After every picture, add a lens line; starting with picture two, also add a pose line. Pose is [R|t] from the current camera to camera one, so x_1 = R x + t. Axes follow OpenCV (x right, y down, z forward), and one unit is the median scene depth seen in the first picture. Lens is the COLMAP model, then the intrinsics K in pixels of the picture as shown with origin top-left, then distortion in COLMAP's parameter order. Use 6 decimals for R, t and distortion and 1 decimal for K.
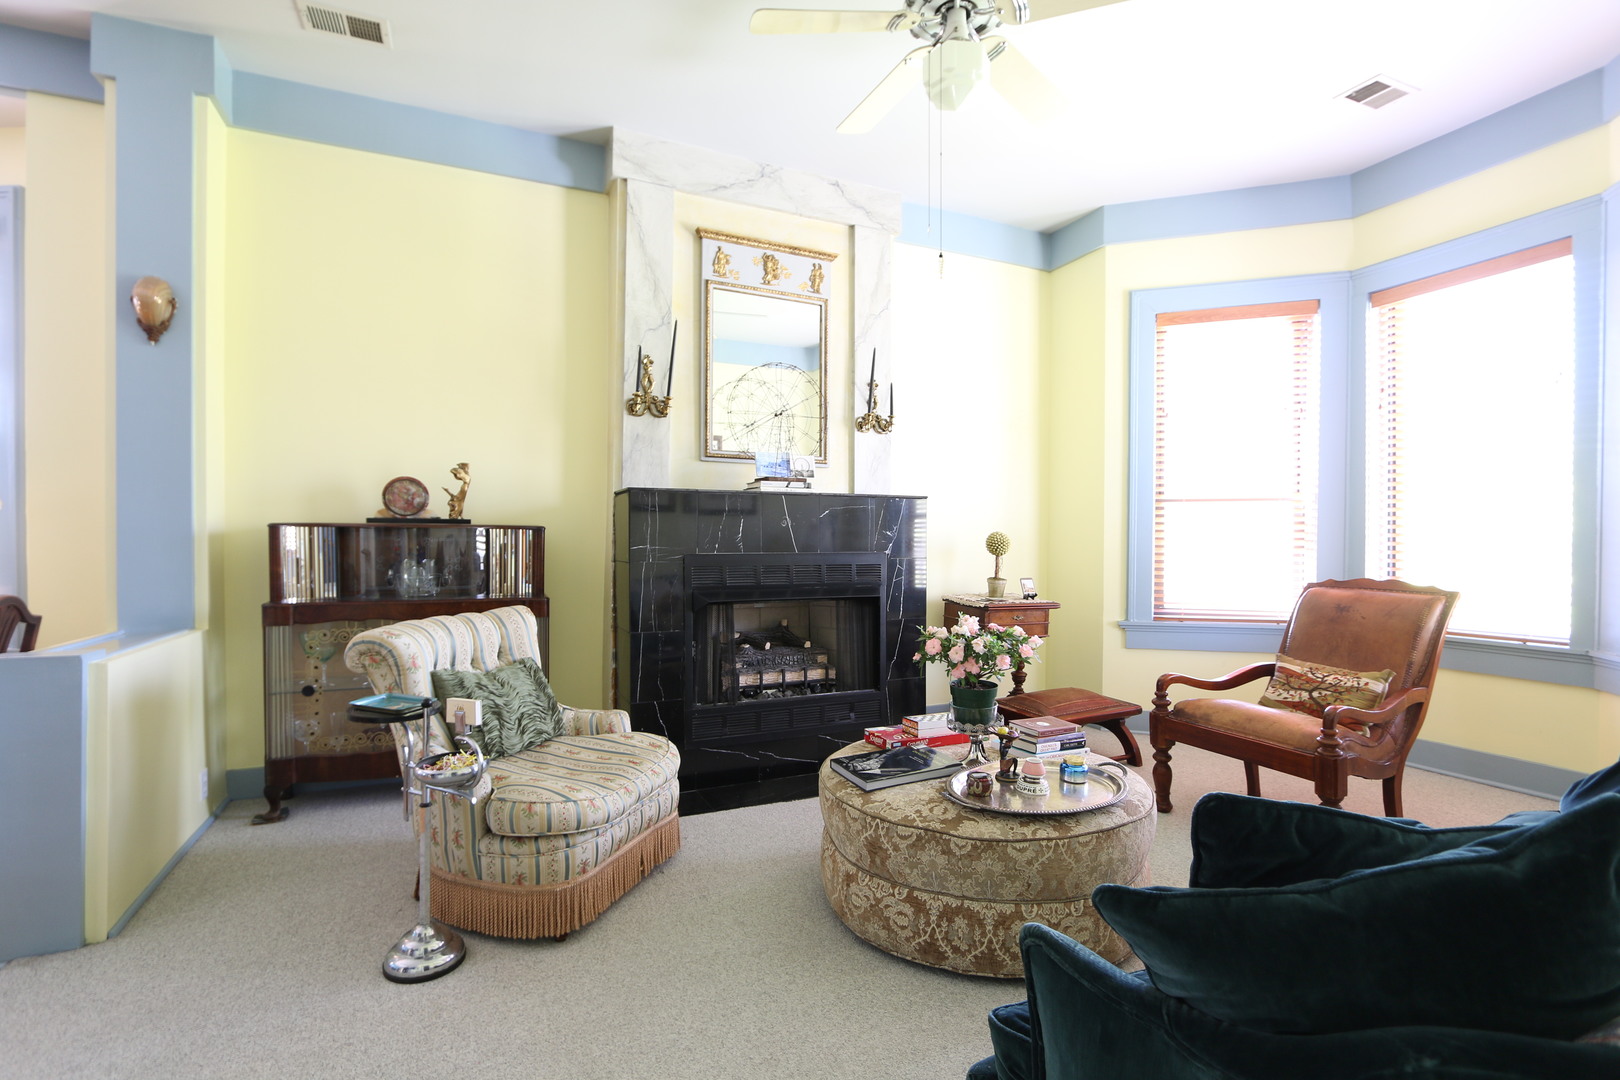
lens RADIAL K [[748.5, 0, 806.7], [0, 748.5, 557.1], [0, 0, 1]] dist [-0.019235, 0.004249]
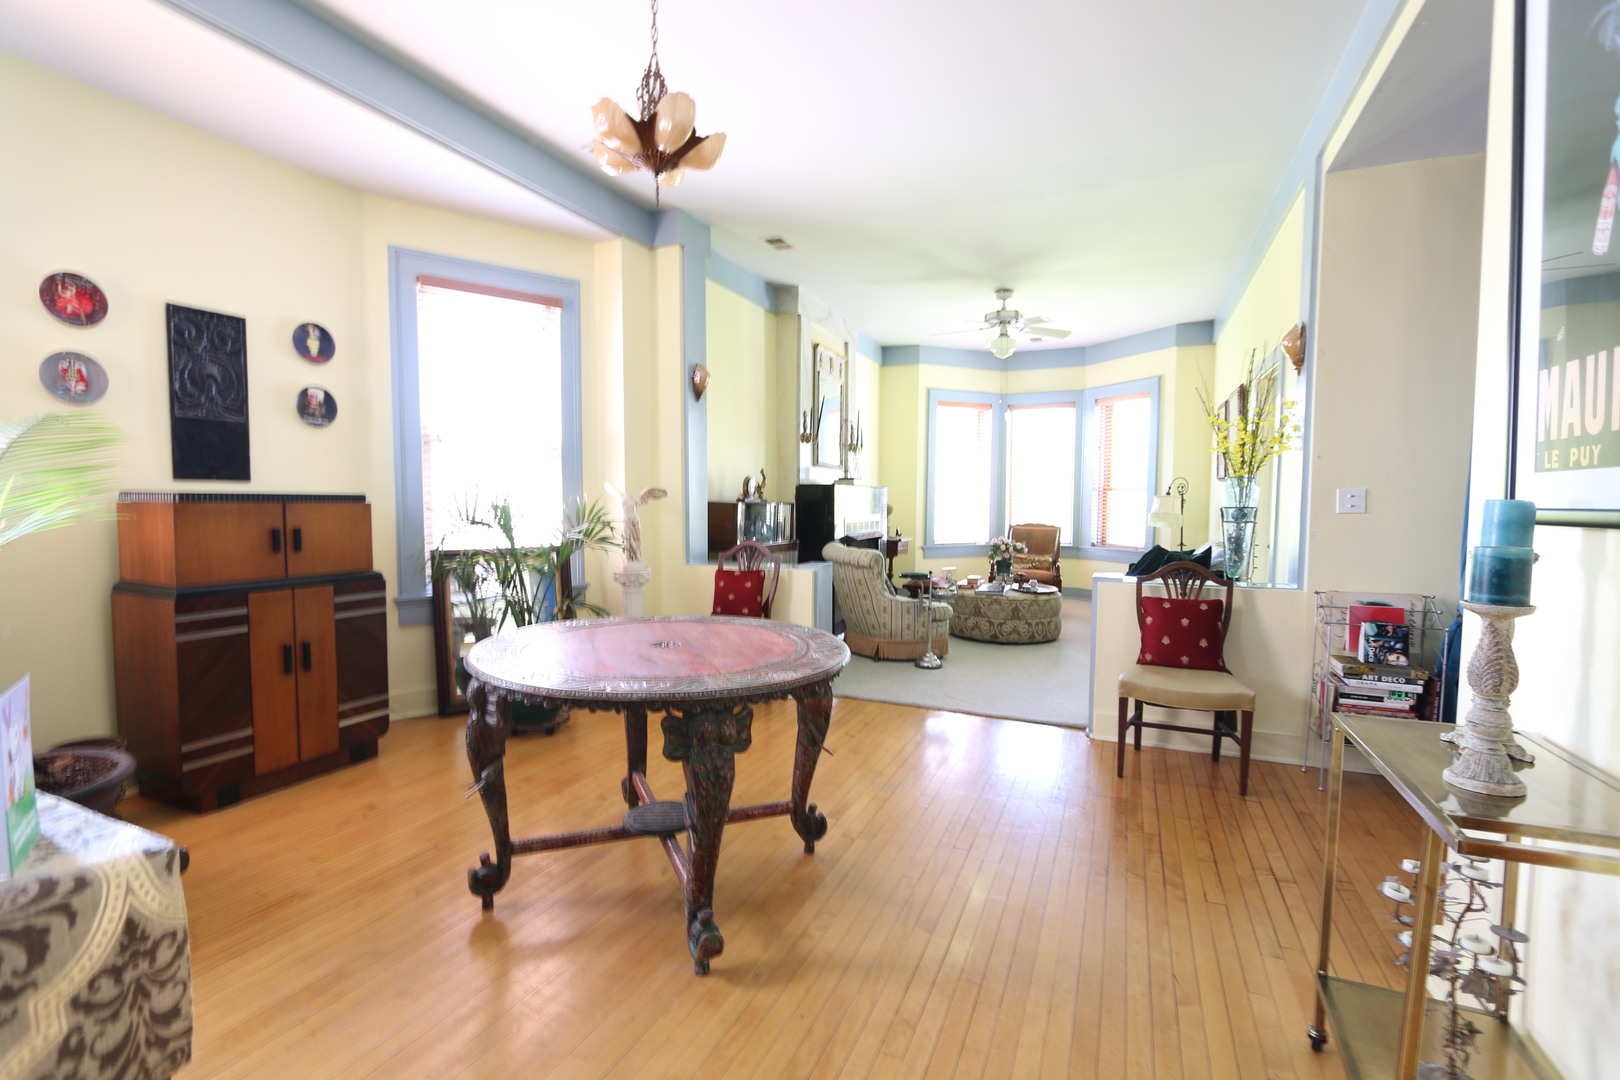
lens RADIAL K [[748.5, 0, 809.9], [0, 748.5, 551.7], [0, 0, 1]] dist [-0.019235, 0.004249]
pose [[0.740791, -0.044411, 0.670266, -1.361584], [0.010180, 0.998440, 0.054904, -0.018005], [-0.671659, -0.033850, 0.740087, -0.379150]]
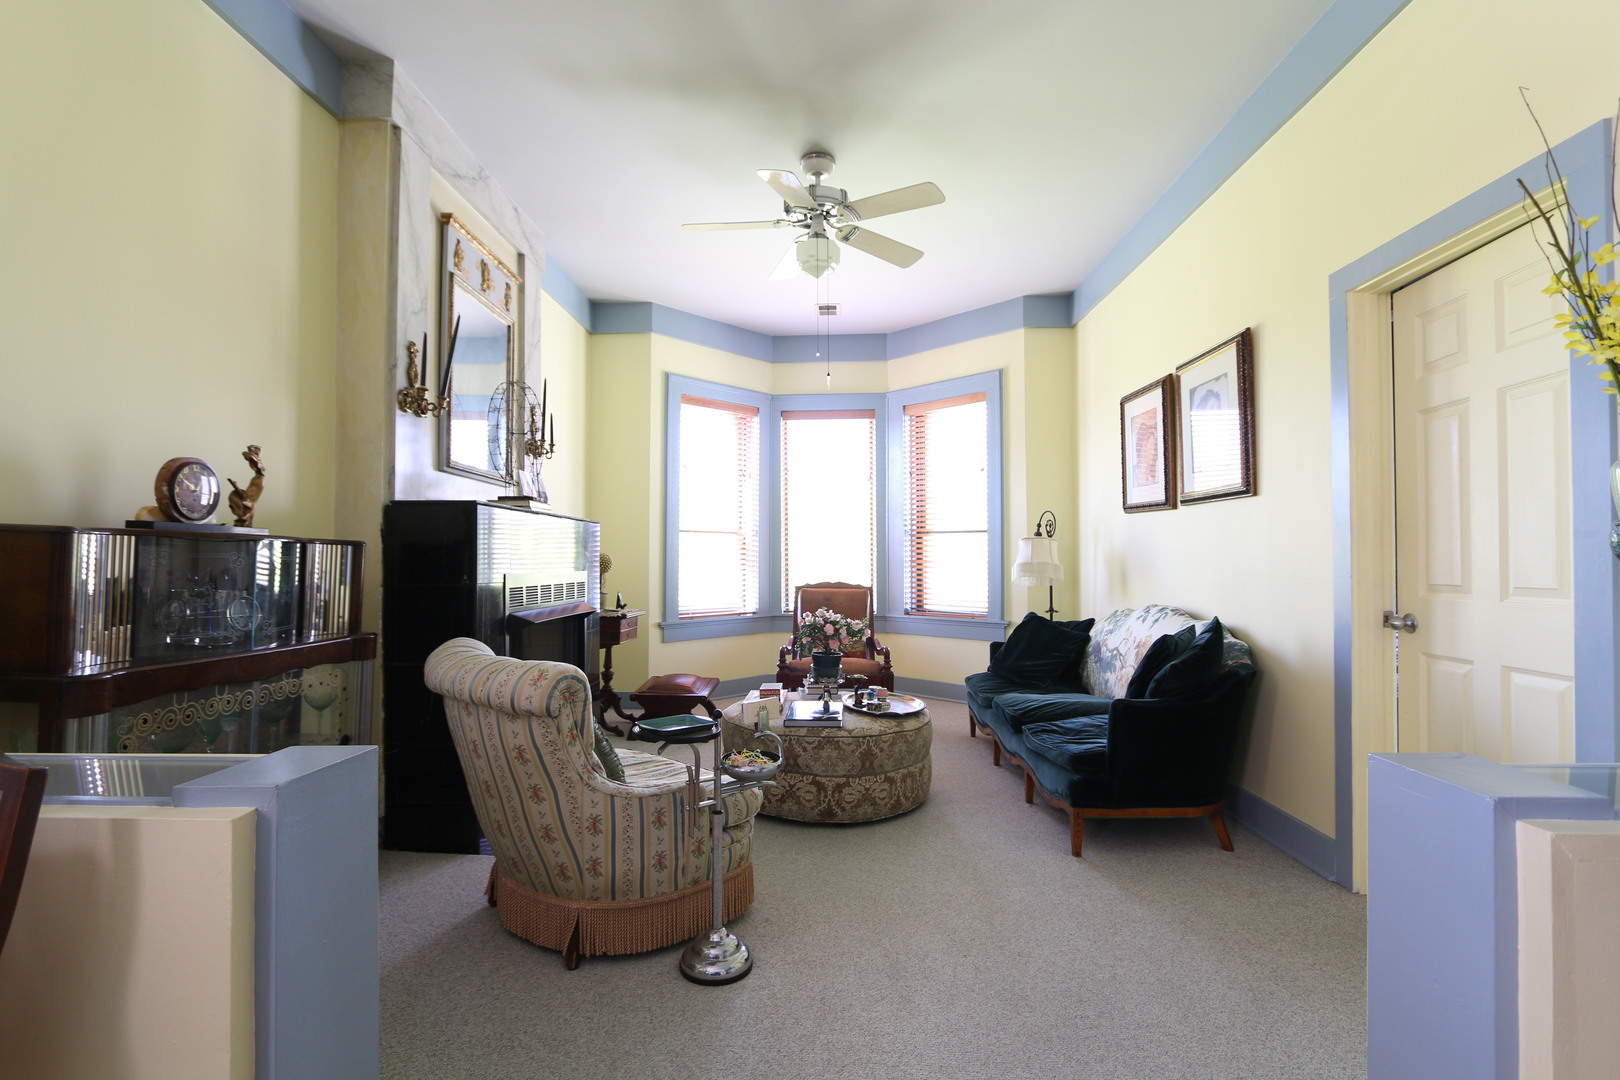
lens RADIAL K [[748.5, 0, 807.4], [0, 748.5, 552.8], [0, 0, 1]] dist [-0.019235, 0.004249]
pose [[0.447833, 0.009639, 0.894065, -0.705961], [0.019789, 0.999590, -0.020689, -0.002982], [-0.893898, 0.026958, 0.447458, 0.205576]]
